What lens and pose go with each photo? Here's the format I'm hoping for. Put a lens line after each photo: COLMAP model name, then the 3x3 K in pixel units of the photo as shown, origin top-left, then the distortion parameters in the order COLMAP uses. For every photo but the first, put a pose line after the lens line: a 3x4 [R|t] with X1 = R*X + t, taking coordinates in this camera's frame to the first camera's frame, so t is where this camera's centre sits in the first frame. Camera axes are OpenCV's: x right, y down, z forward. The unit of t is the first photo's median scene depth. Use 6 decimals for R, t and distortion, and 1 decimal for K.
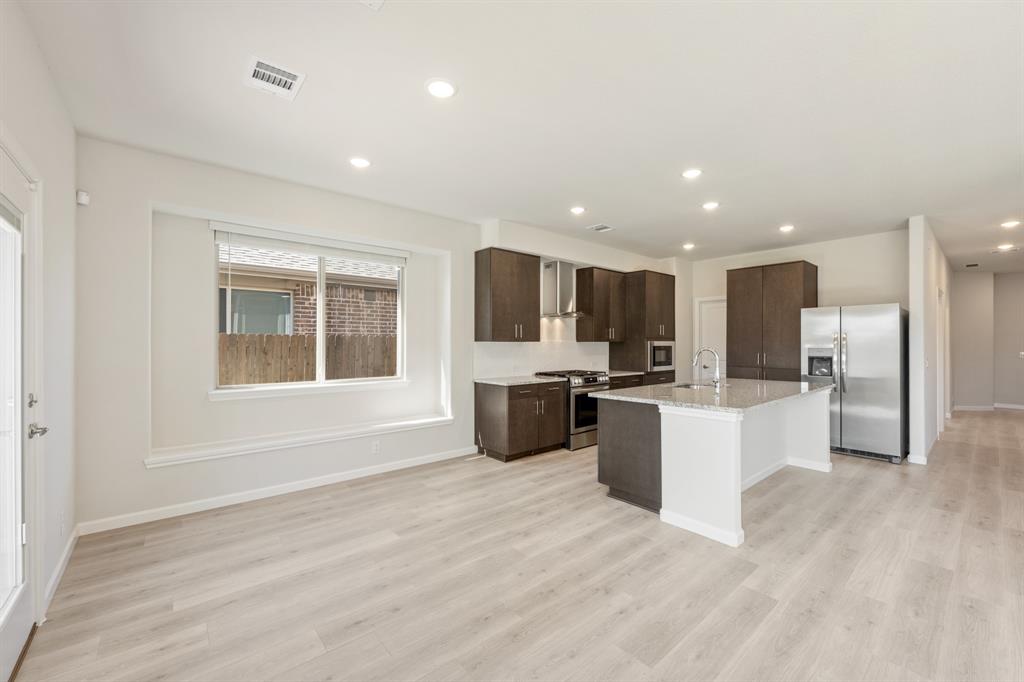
lens RADIAL K [[409.8, 0, 511.7], [0, 409.8, 347.1], [0, 0, 1]] dist [-0.001633, -0.000144]
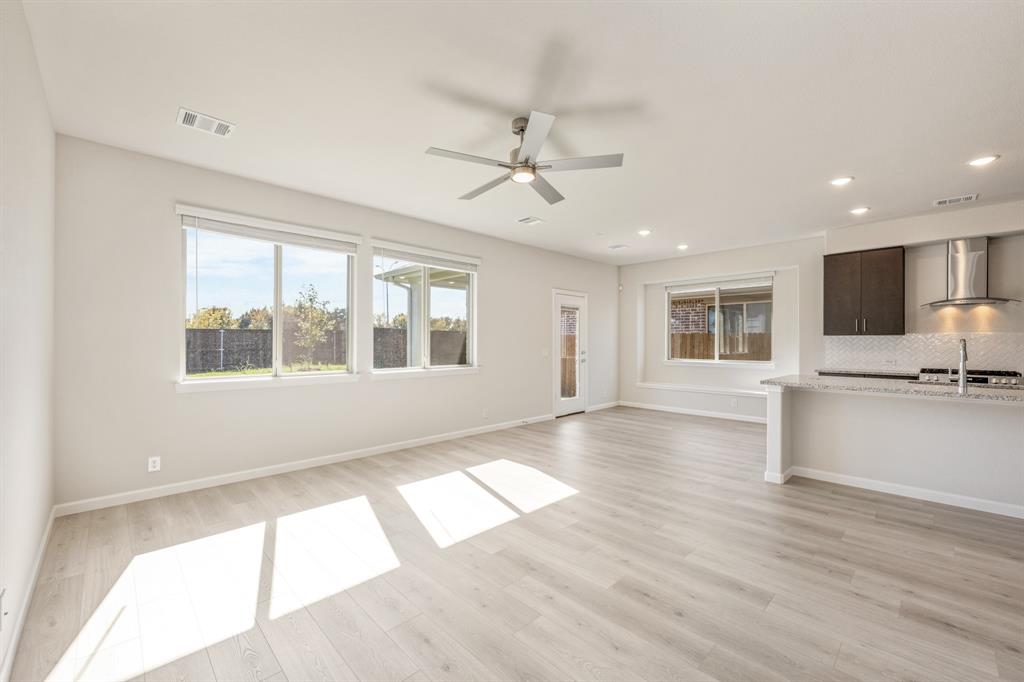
lens RADIAL K [[416.7, 0, 511.0], [0, 416.7, 347.1], [0, 0, 1]] dist [0.000137, 0.000005]
pose [[0.072686, 0.015119, -0.997240, 1.412742], [-0.007043, 0.999868, 0.014645, 0.011110], [0.997330, 0.005959, 0.072782, 0.017955]]
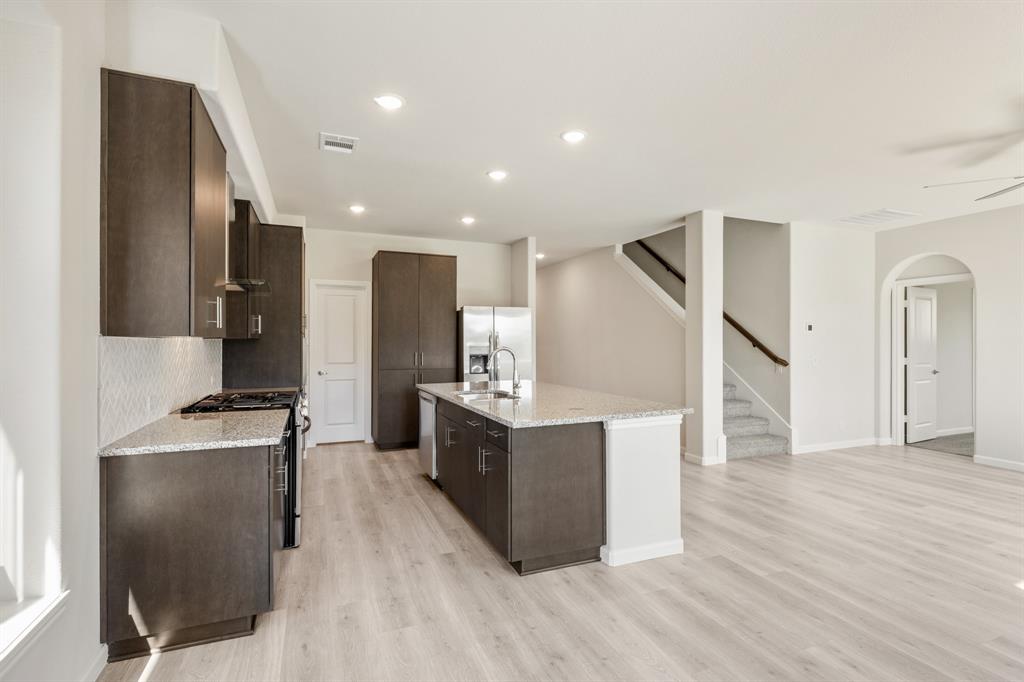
lens RADIAL K [[481.7, 0, 512.0], [0, 481.7, 341.0], [0, 0, 1]] dist [-0.000401, 0.000046]
pose [[0.307286, 0.002596, 0.951614, -0.494571], [0.005489, 0.999975, -0.004501, -0.006986], [-0.951601, 0.006607, 0.307264, 0.764954]]
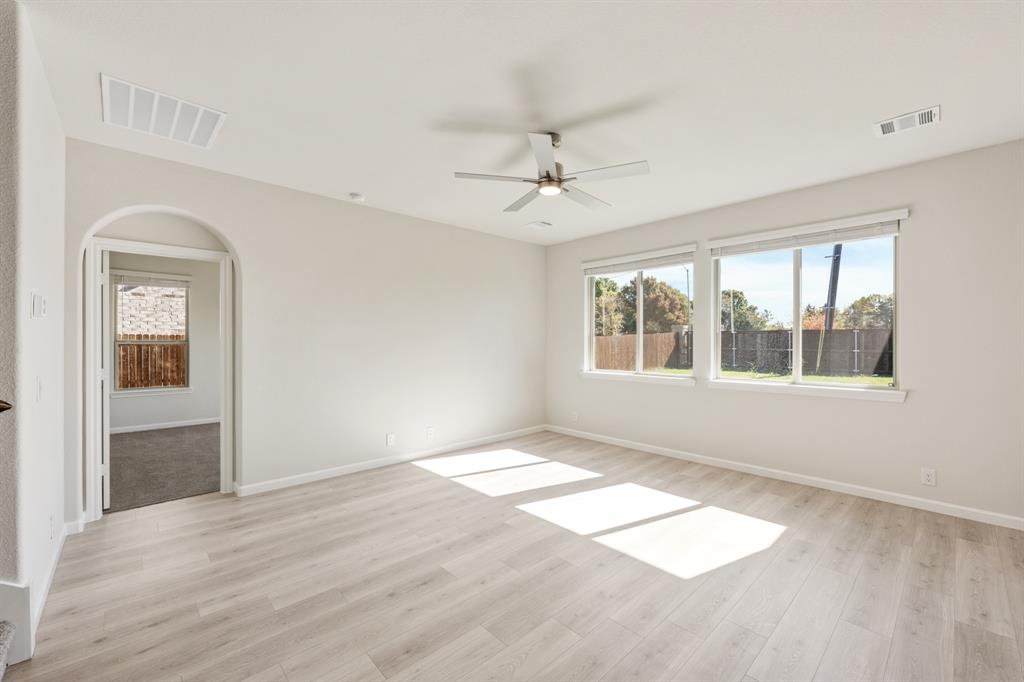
lens RADIAL K [[416.3, 0, 512.0], [0, 416.3, 341.0], [0, 0, 1]] dist [-0.002969, -0.000222]
pose [[-0.998980, 0.003621, -0.045014, 0.742900], [0.003443, 0.999986, 0.004029, -0.008899], [0.045028, 0.003870, -0.998978, 0.892837]]
